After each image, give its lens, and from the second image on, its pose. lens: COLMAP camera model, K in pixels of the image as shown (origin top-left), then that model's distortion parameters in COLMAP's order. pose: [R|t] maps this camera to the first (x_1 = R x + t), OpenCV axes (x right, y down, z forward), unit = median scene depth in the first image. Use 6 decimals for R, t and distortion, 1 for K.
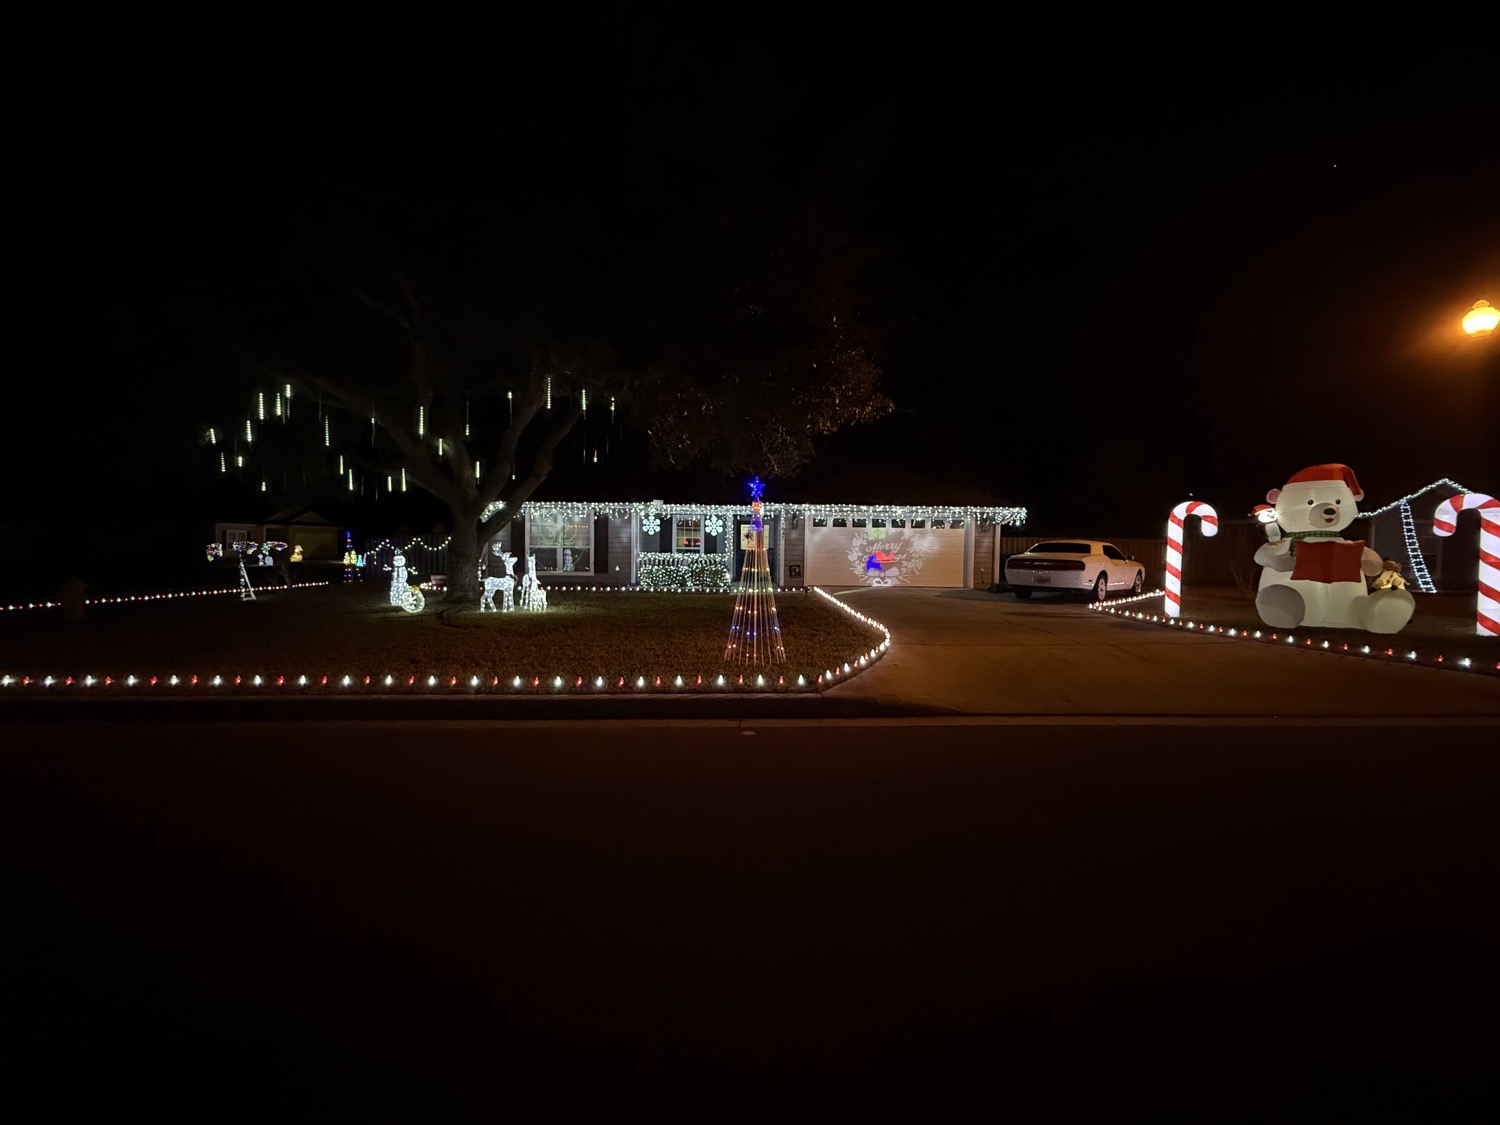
lens RADIAL K [[608.7, 0, 741.3], [0, 608.7, 558.5], [0, 0, 1]] dist [0.007064, -0.000383]
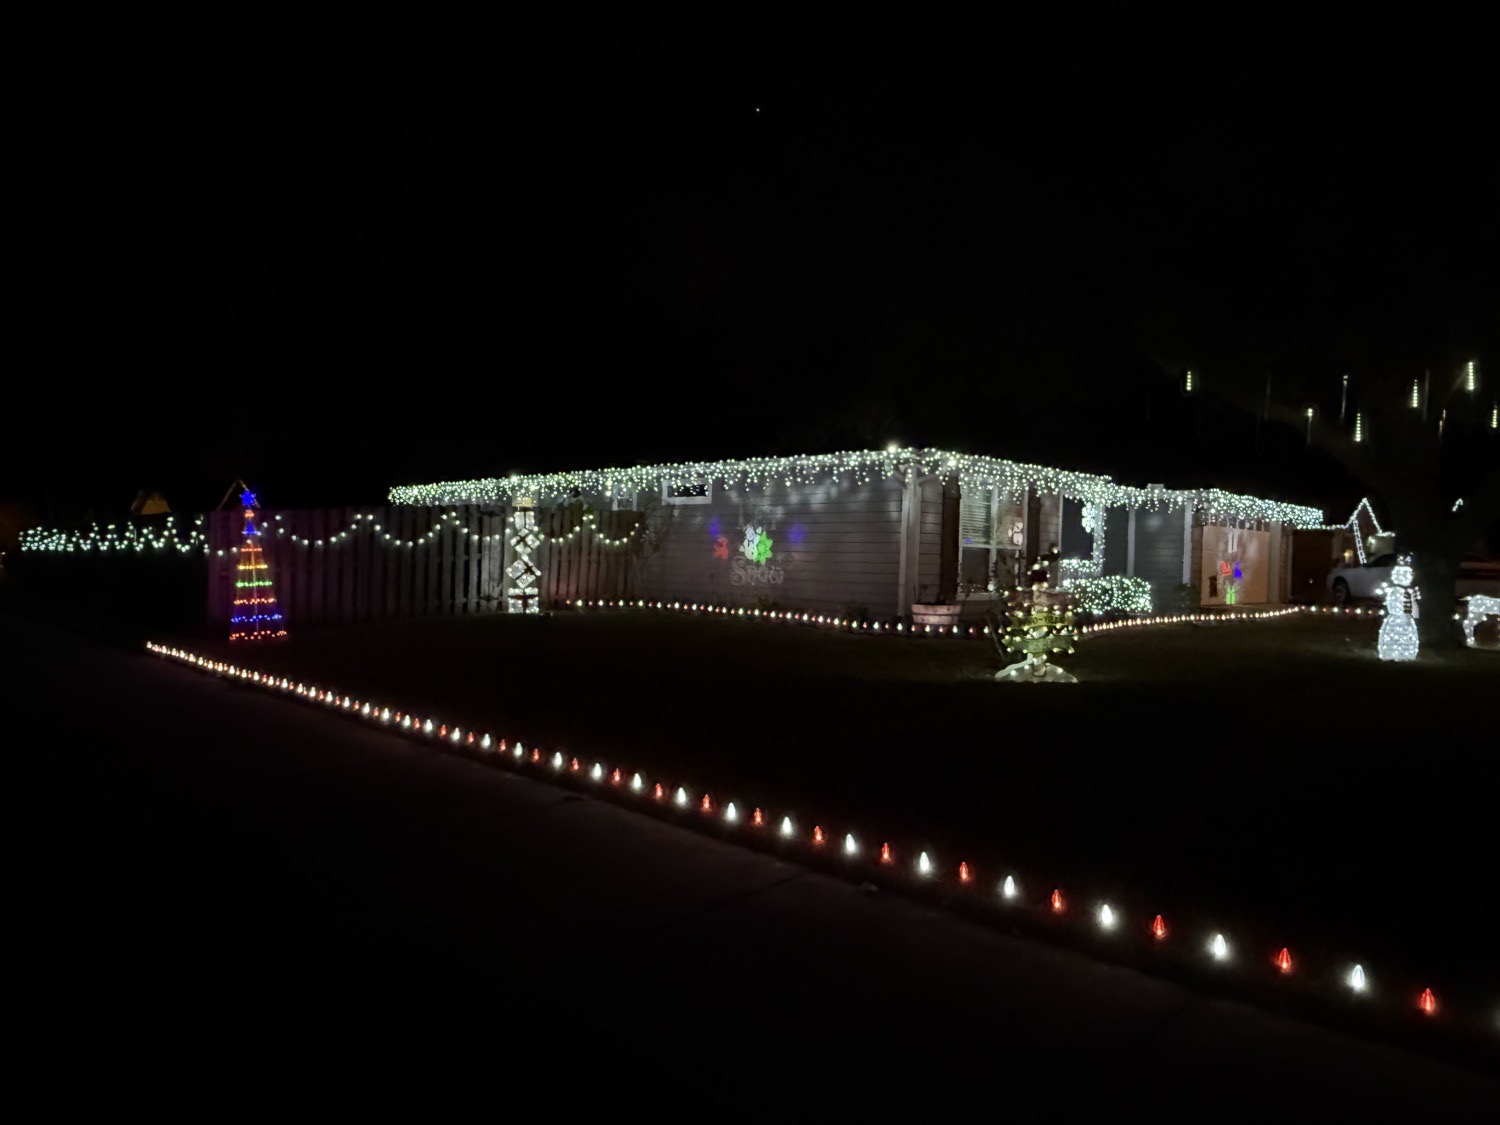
lens RADIAL K [[913.8, 0, 754.7], [0, 913.8, 564.5], [0, 0, 1]] dist [0.001155, 0.000559]
pose [[0.714218, -0.000793, 0.699923, -1.050788], [0.000270, 1.000000, 0.000858, -0.004379], [-0.699923, -0.000424, 0.714218, 0.593729]]
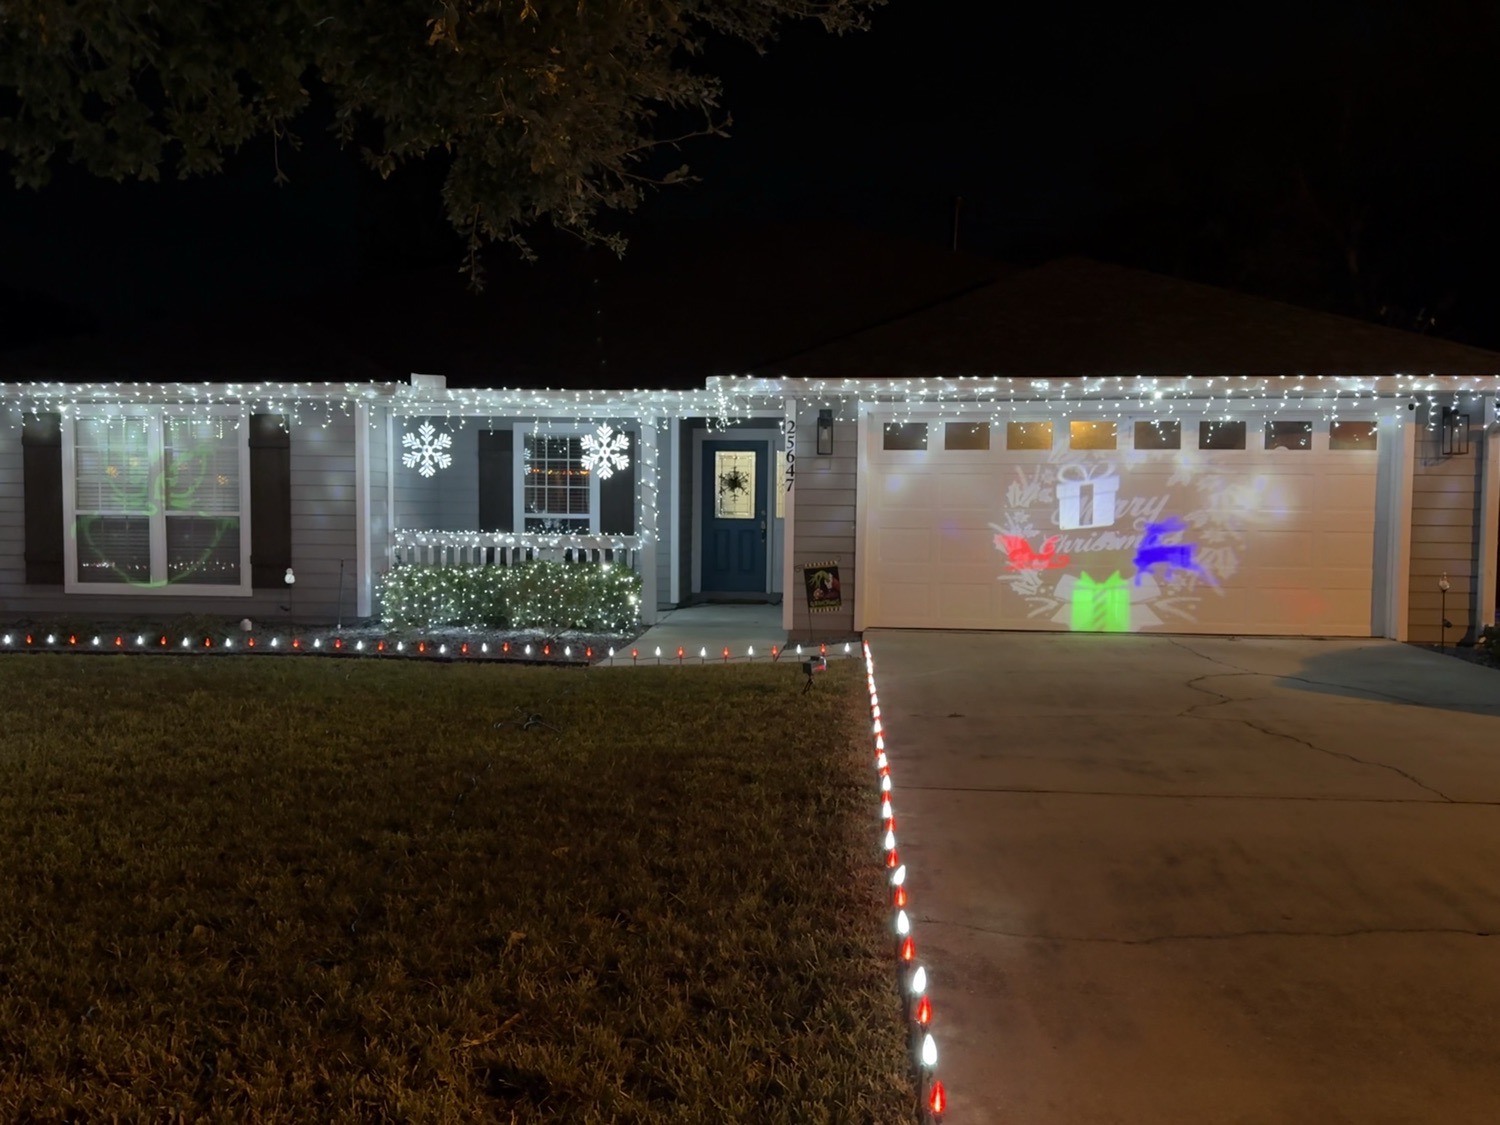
lens RADIAL K [[1298.7, 0, 715.5], [0, 1298.7, 579.9], [0, 0, 1]] dist [0.073410, -0.030757]
pose [[0.994496, 0.000630, -0.104773, 0.101848], [0.002928, 0.999424, 0.033801, -0.006012], [0.104734, -0.033922, 0.993922, 0.297435]]
